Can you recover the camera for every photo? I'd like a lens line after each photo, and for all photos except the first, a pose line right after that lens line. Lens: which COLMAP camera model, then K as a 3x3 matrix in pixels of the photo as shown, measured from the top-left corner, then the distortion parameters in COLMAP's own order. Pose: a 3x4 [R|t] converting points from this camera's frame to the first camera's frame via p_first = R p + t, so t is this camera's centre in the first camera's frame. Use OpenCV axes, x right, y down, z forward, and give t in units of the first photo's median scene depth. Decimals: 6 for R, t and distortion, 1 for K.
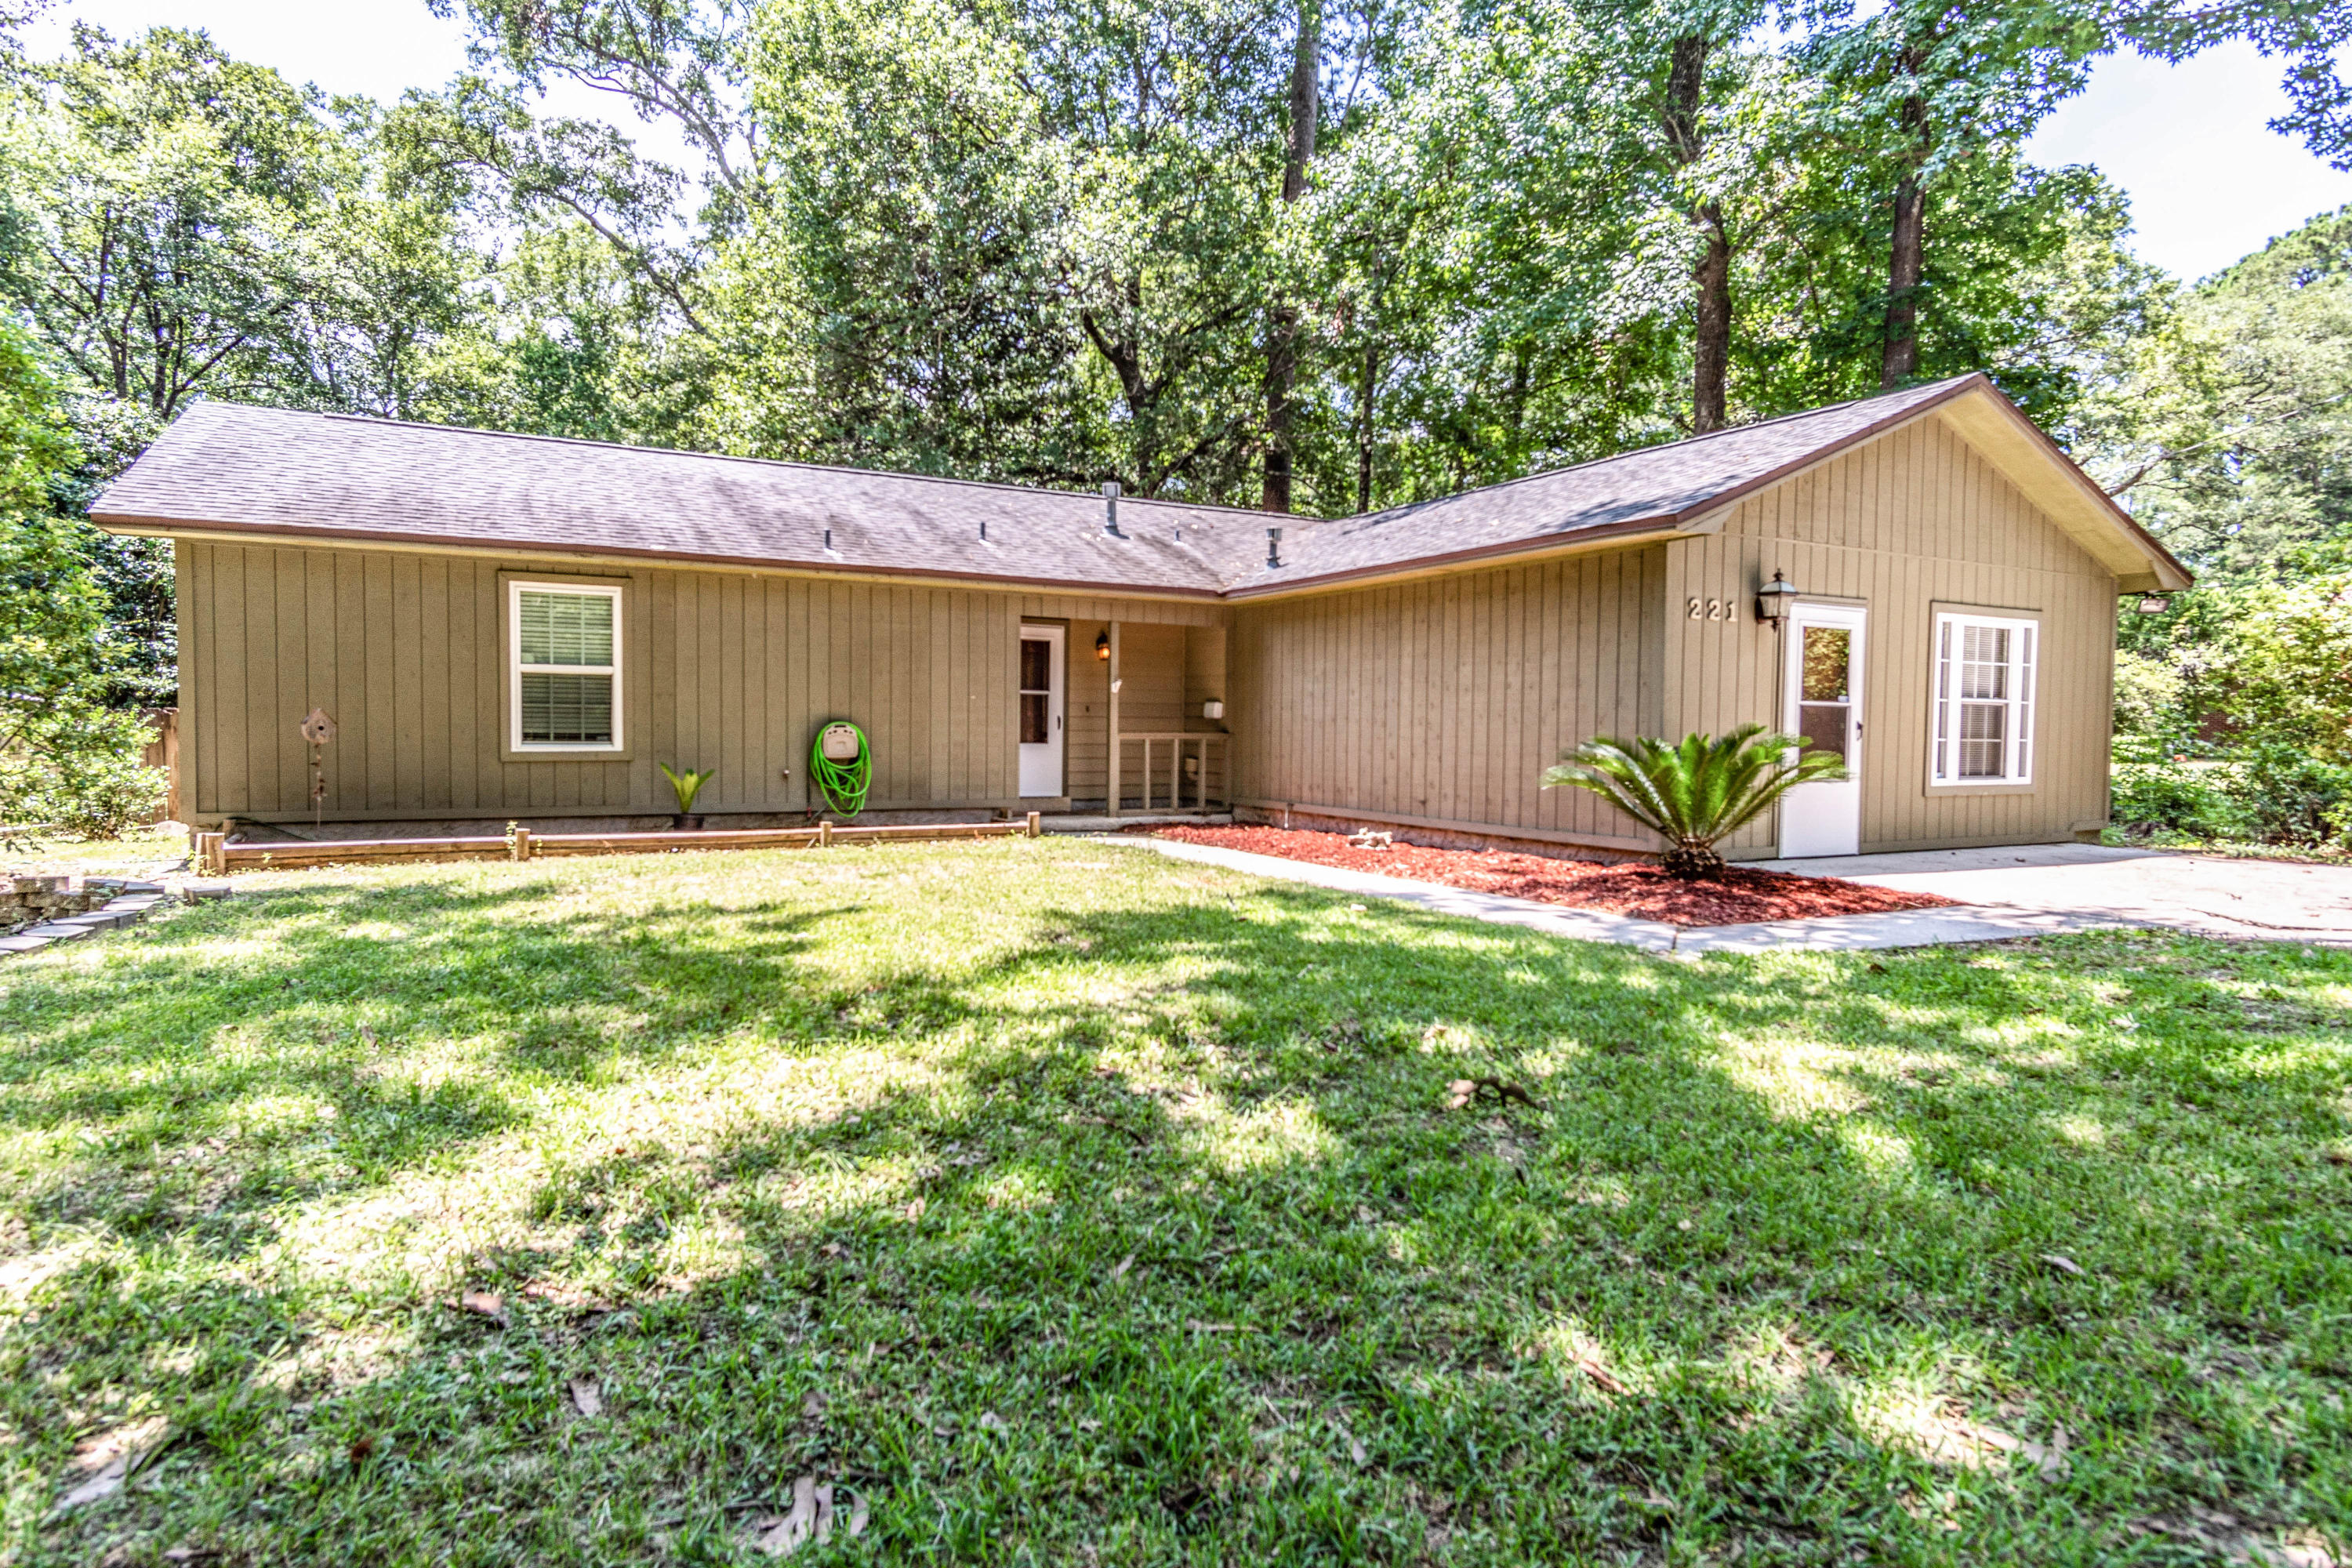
lens RADIAL K [[1277.2, 0, 1173.6], [0, 1277.2, 782.7], [0, 0, 1]] dist [0.001837, 0.001347]
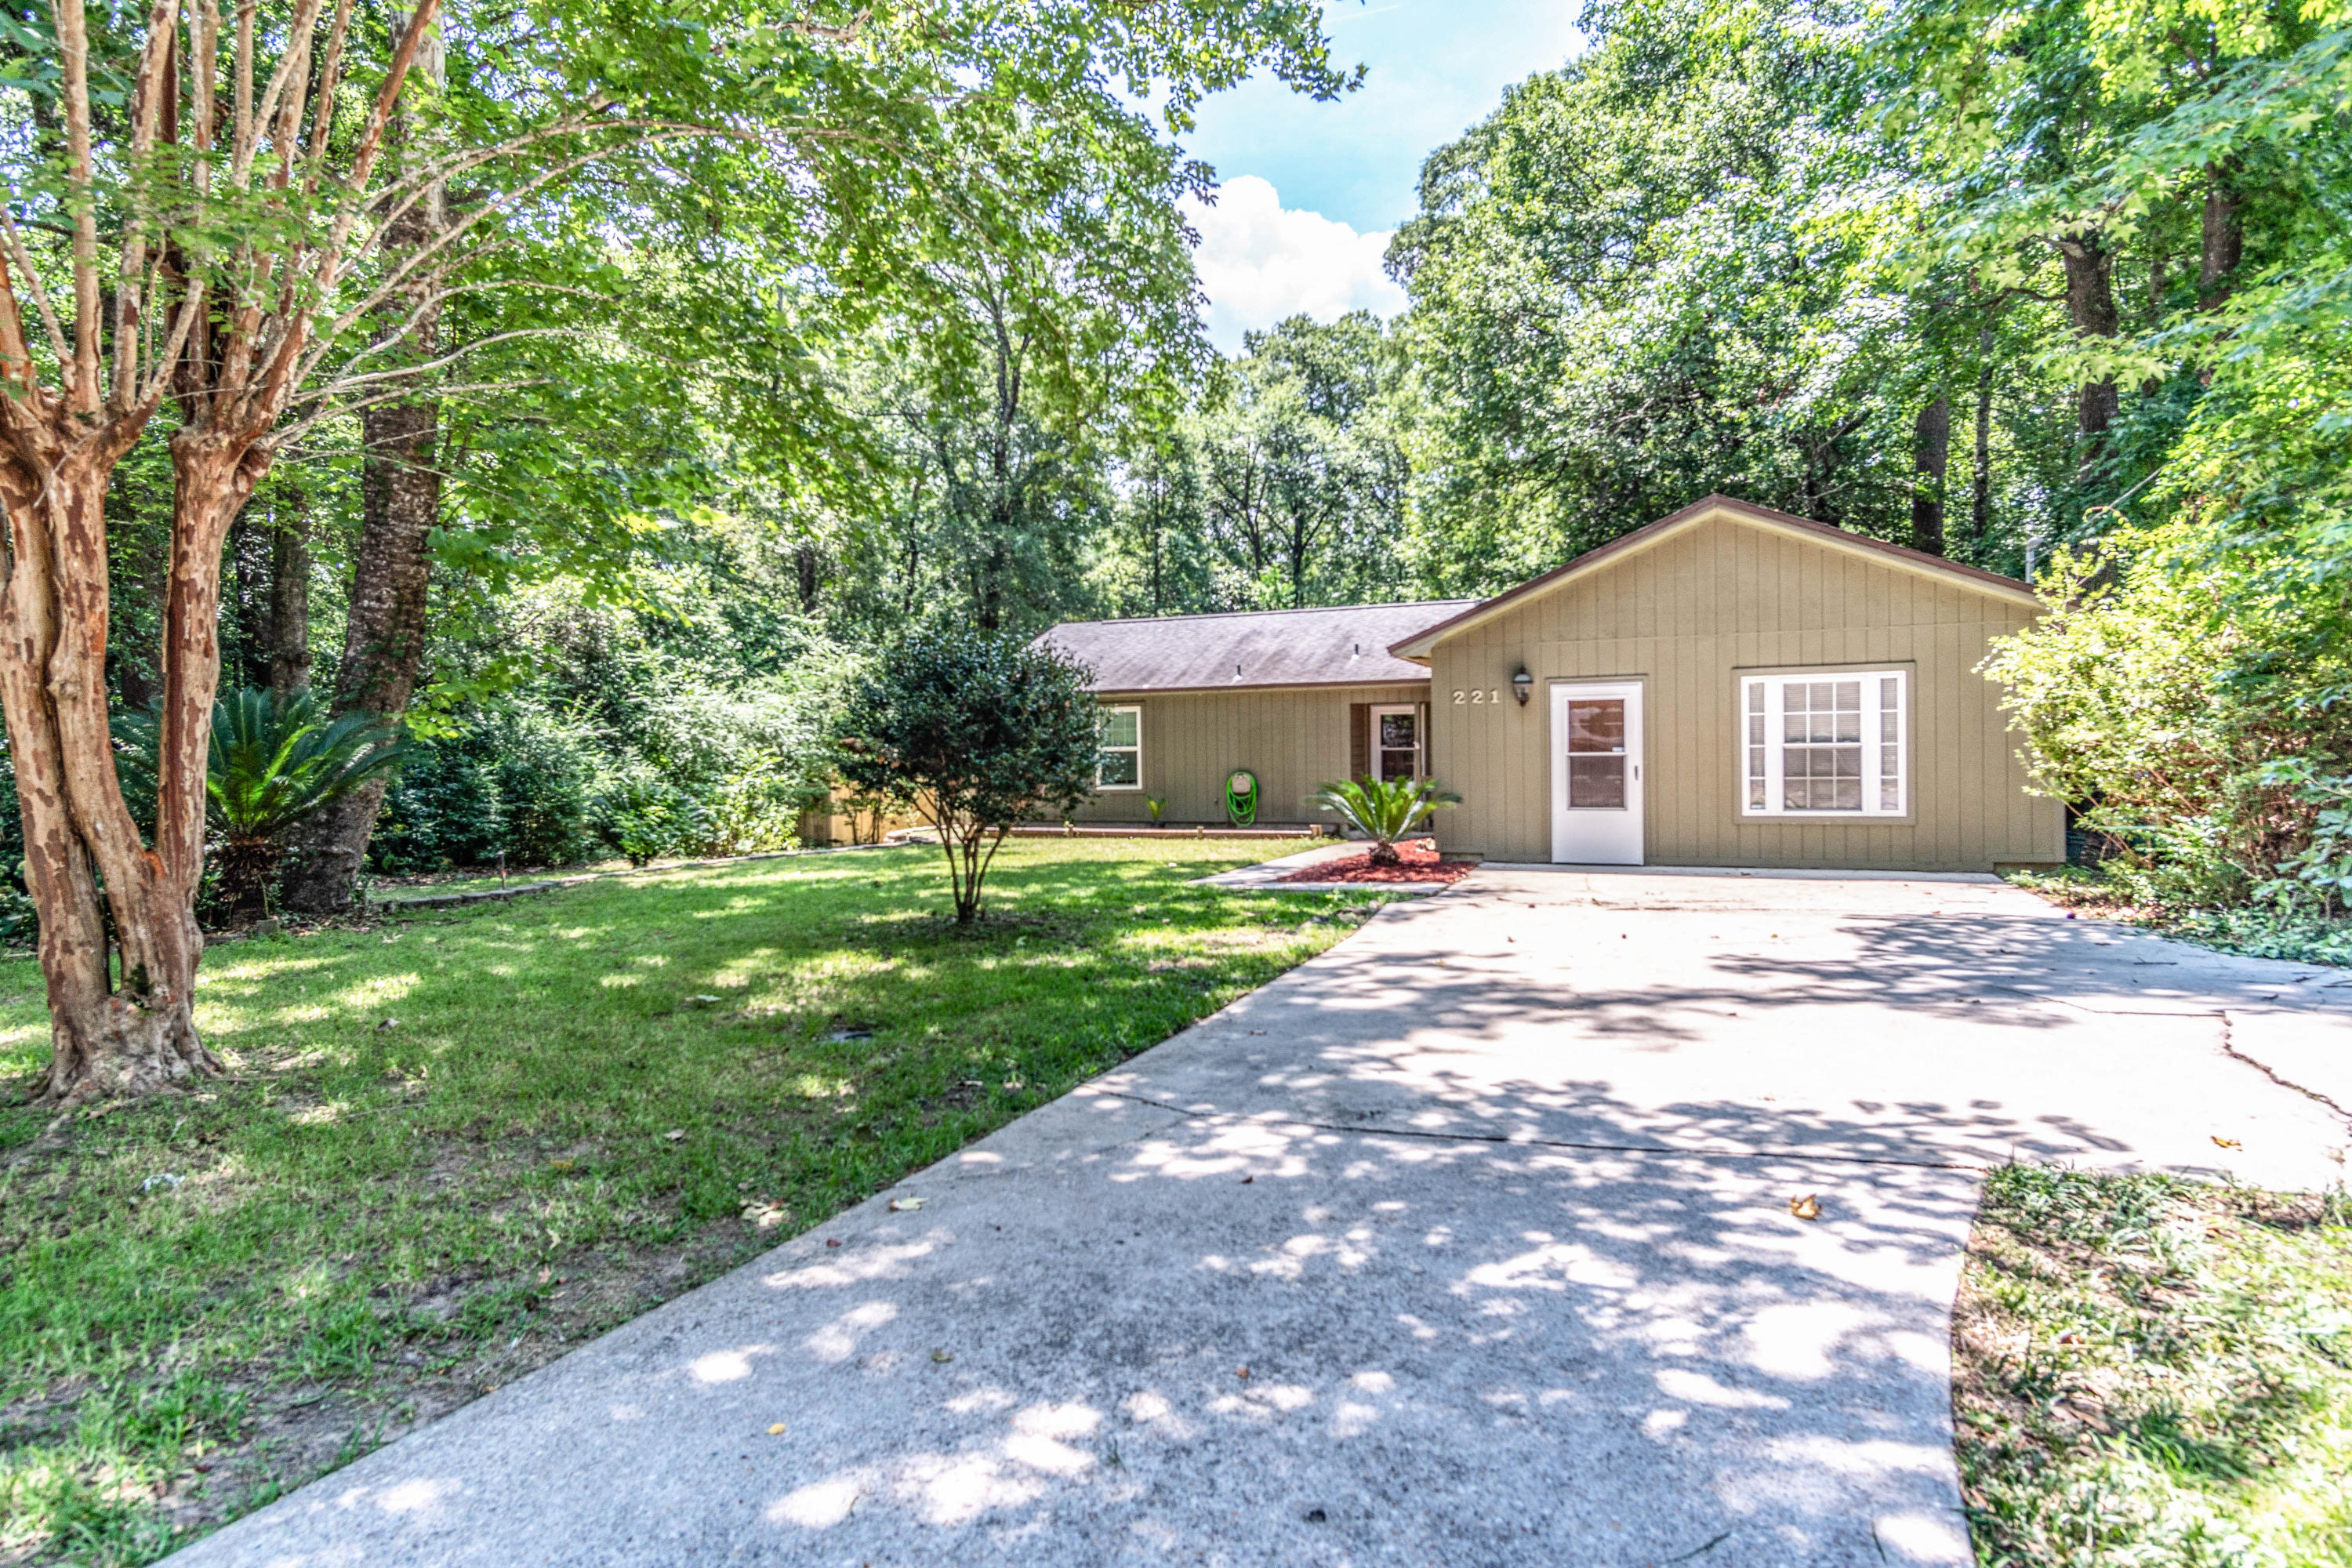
lens RADIAL K [[1269.5, 0, 1165.6], [0, 1269.5, 779.3], [0, 0, 1]] dist [0.004159, 0.002306]
pose [[0.618408, -0.007208, -0.785824, 1.152670], [-0.013300, 0.999719, -0.019636, -0.001308], [0.785744, 0.022595, 0.618138, -0.192446]]
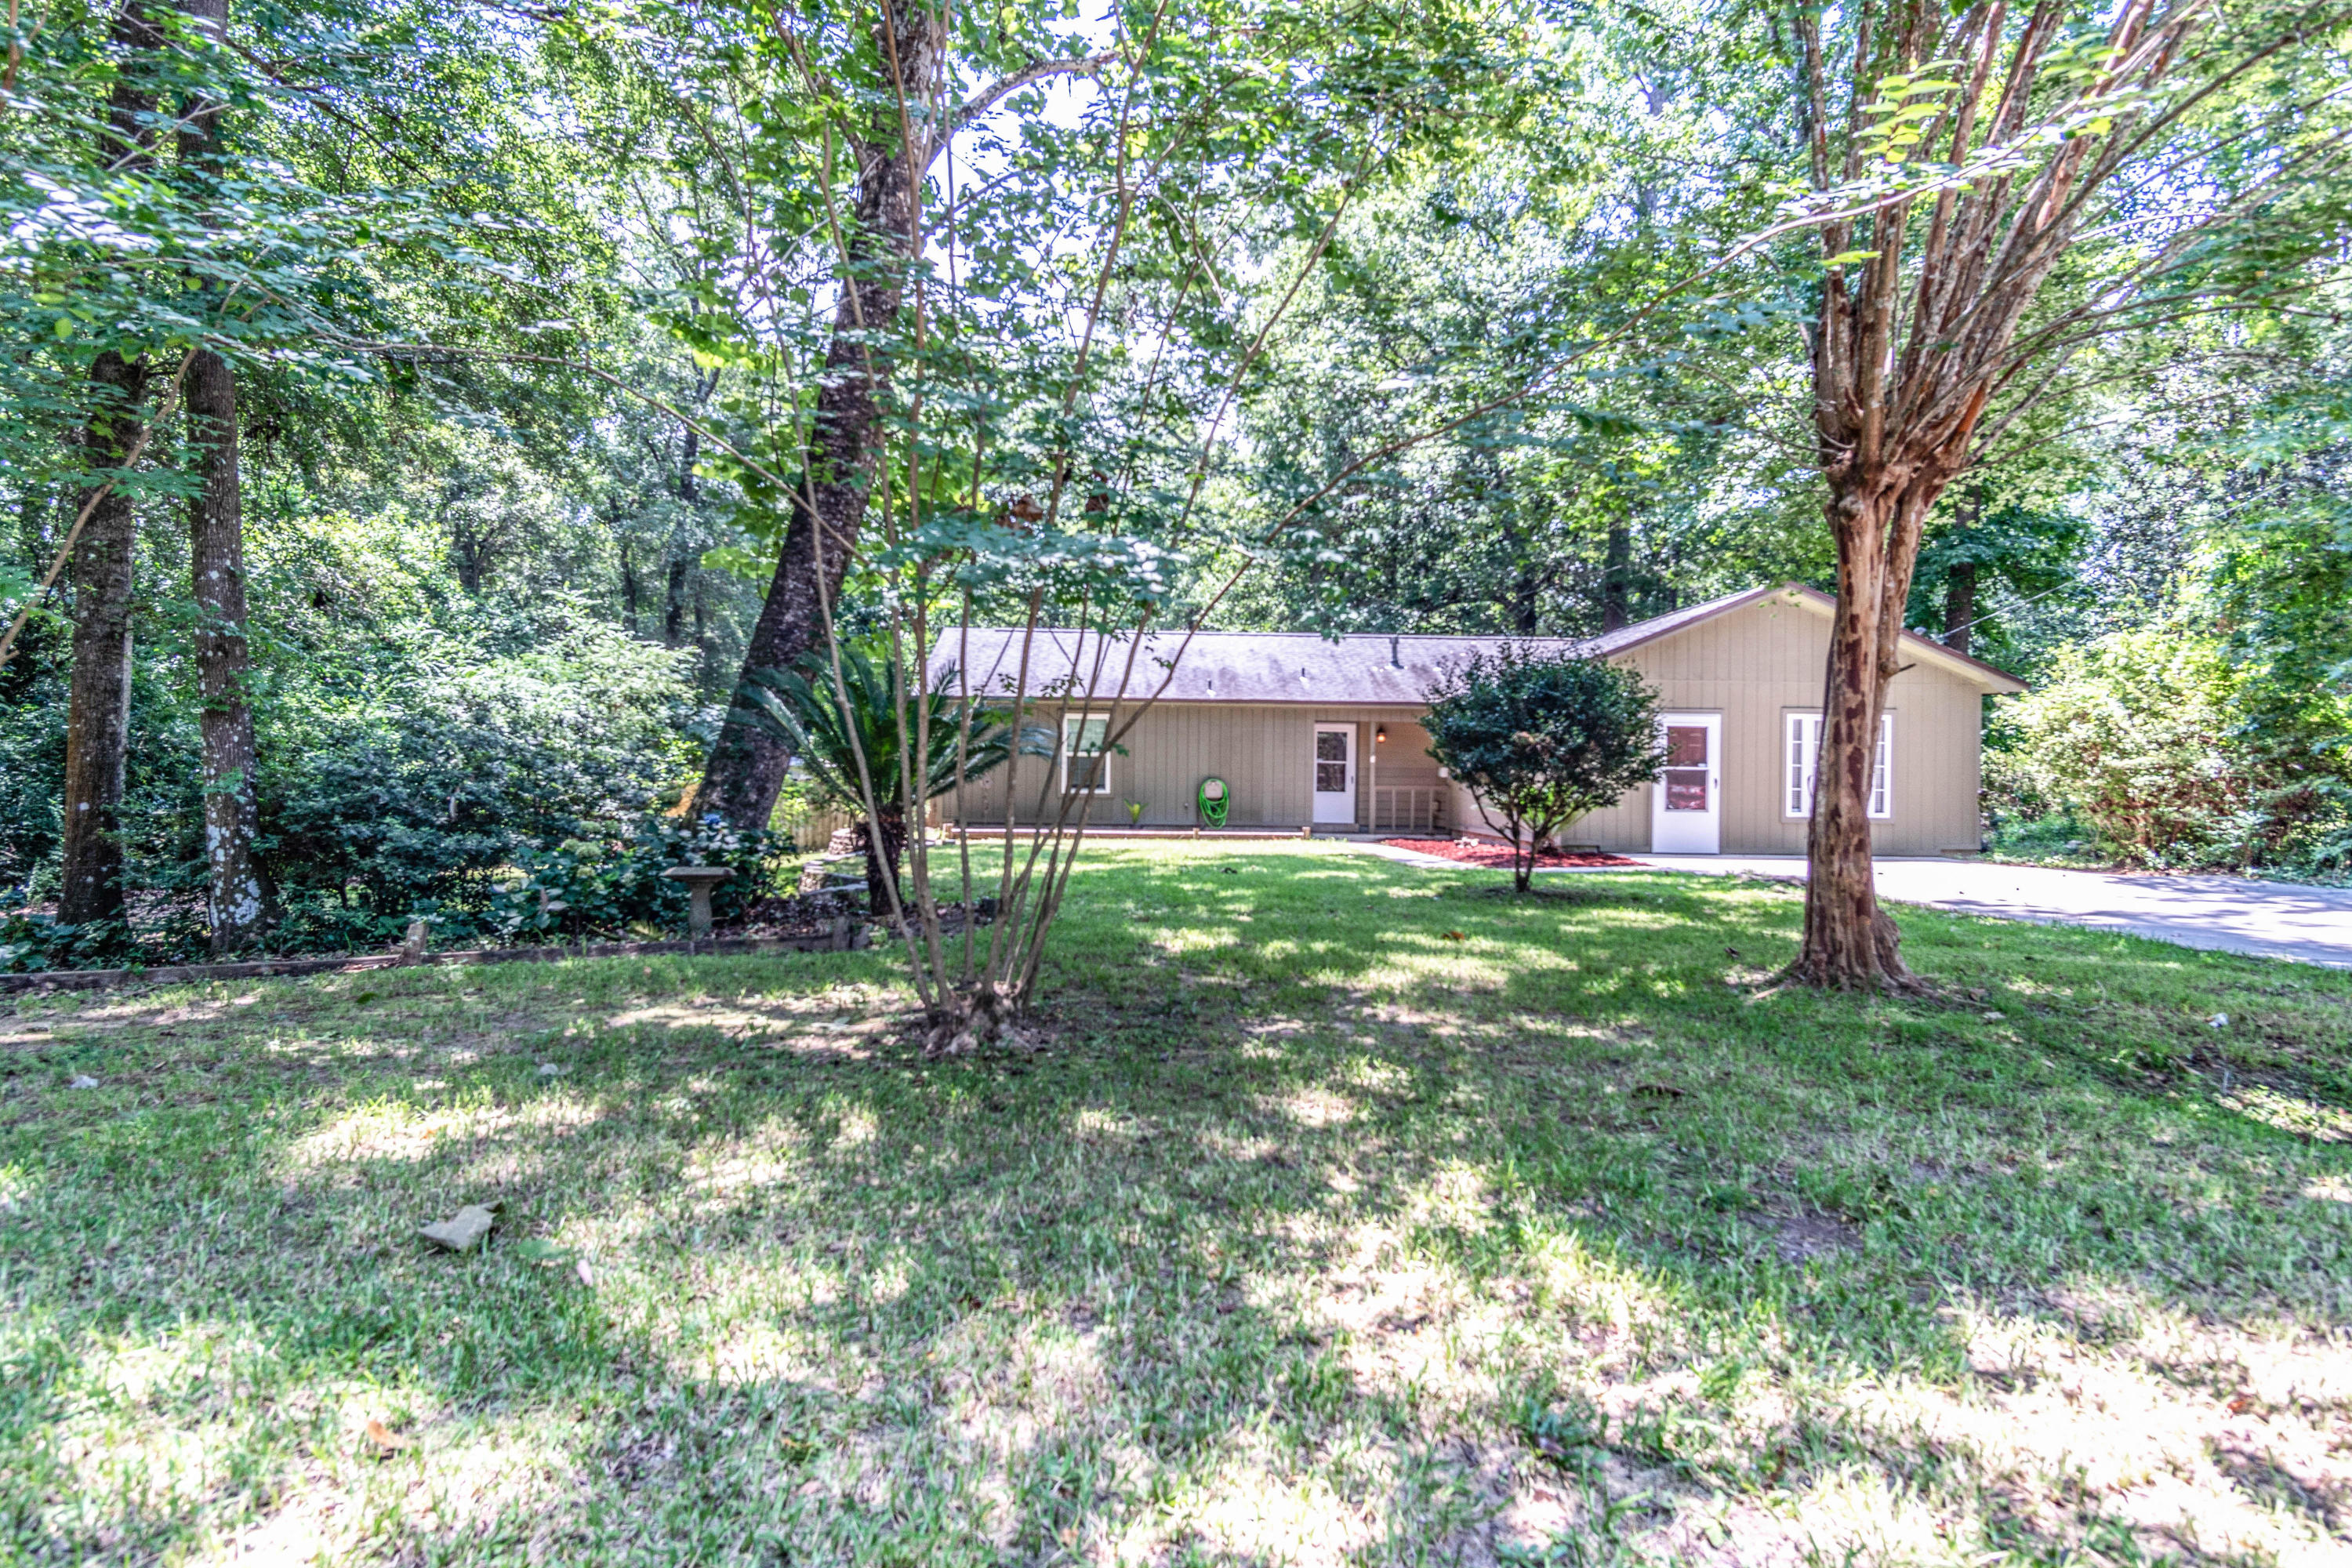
lens RADIAL K [[1277.2, 0, 1173.6], [0, 1277.2, 782.7], [0, 0, 1]] dist [0.001837, 0.001347]
pose [[0.896134, 0.001411, -0.443781, 0.583593], [-0.022939, 0.998805, -0.043146, 0.045581], [0.443190, 0.048845, 0.895096, -0.810889]]
